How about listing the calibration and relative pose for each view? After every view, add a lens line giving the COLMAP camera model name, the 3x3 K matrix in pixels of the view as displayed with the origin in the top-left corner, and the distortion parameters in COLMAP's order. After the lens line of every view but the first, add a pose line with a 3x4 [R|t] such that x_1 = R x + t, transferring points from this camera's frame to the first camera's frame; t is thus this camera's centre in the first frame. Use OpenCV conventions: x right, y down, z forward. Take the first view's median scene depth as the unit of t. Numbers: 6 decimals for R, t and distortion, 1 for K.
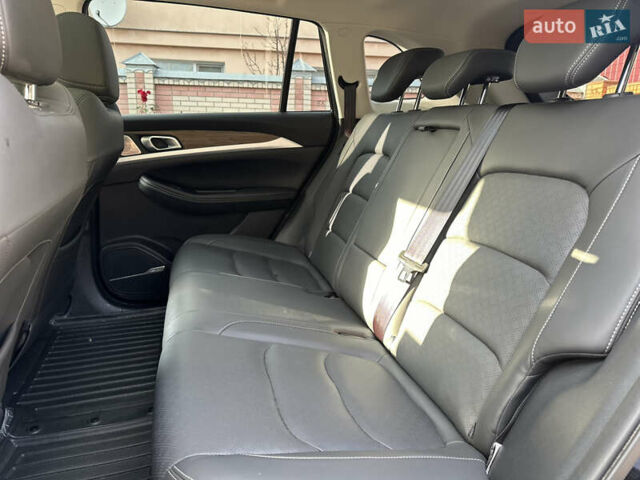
lens RADIAL K [[459.3, 0, 321.3], [0, 459.3, 227.5], [0, 0, 1]] dist [0.085032, -0.141026]
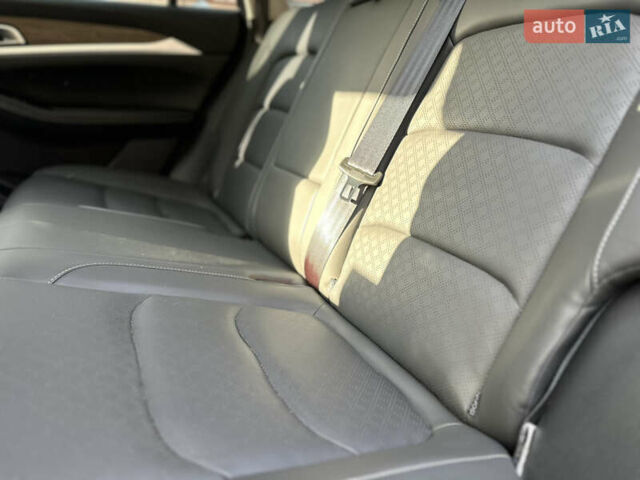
lens RADIAL K [[459.3, 0, 321.3], [0, 459.3, 227.5], [0, 0, 1]] dist [0.085032, -0.141026]
pose [[0.982702, -0.030319, 0.182693, 0.009686], [0.019016, 0.997813, 0.063307, 0.108060], [-0.184213, -0.058737, 0.981130, 0.305231]]
